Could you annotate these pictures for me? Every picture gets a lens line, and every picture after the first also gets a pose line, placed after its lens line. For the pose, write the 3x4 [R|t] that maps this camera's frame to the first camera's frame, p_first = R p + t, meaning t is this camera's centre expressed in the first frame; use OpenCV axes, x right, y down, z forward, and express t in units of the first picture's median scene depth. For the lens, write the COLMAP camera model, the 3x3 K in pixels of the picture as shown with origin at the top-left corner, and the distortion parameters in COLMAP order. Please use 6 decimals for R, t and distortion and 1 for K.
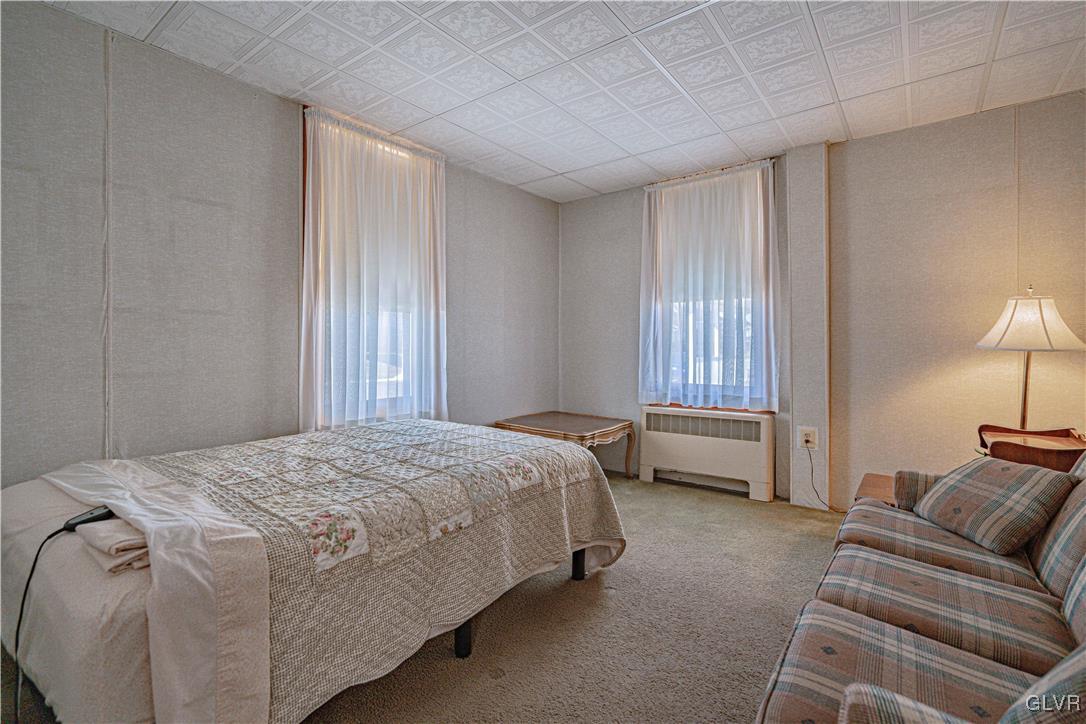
lens RADIAL K [[498.2, 0, 542.9], [0, 498.2, 352.1], [0, 0, 1]] dist [-0.004003, 0.001050]
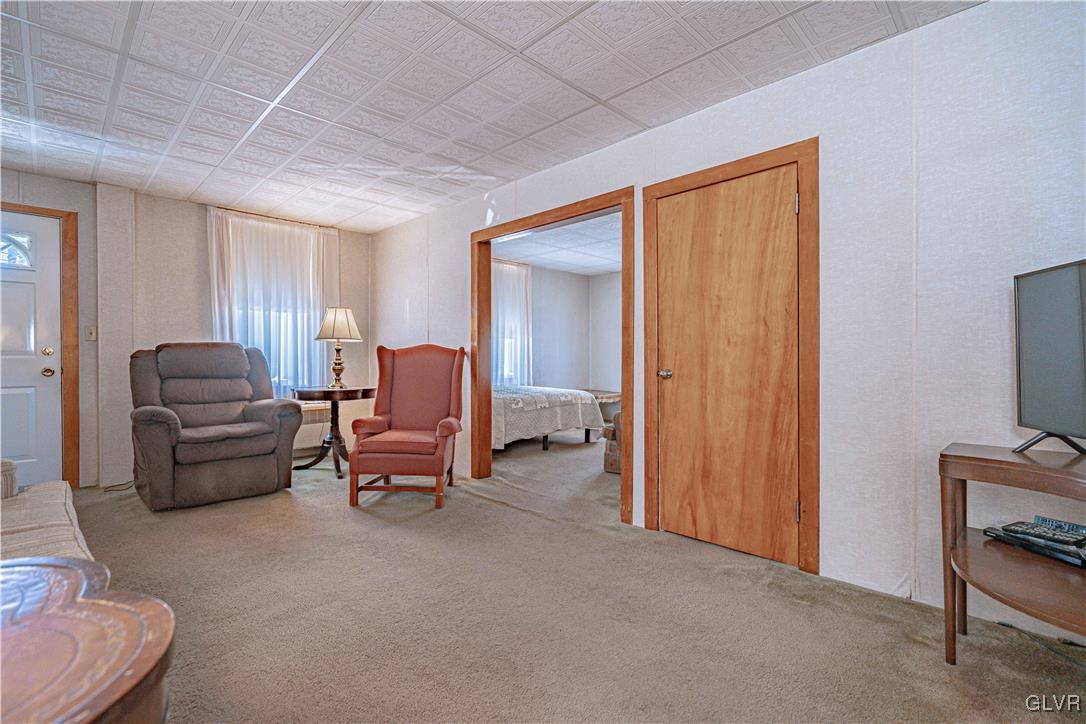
lens RADIAL K [[498.2, 0, 542.0], [0, 498.2, 361.1], [0, 0, 1]] dist [-0.004003, 0.001050]
pose [[0.993073, -0.002969, -0.117465, 0.155422], [0.002350, 0.999983, -0.005405, 0.045540], [0.117479, 0.005092, 0.993062, -1.761372]]
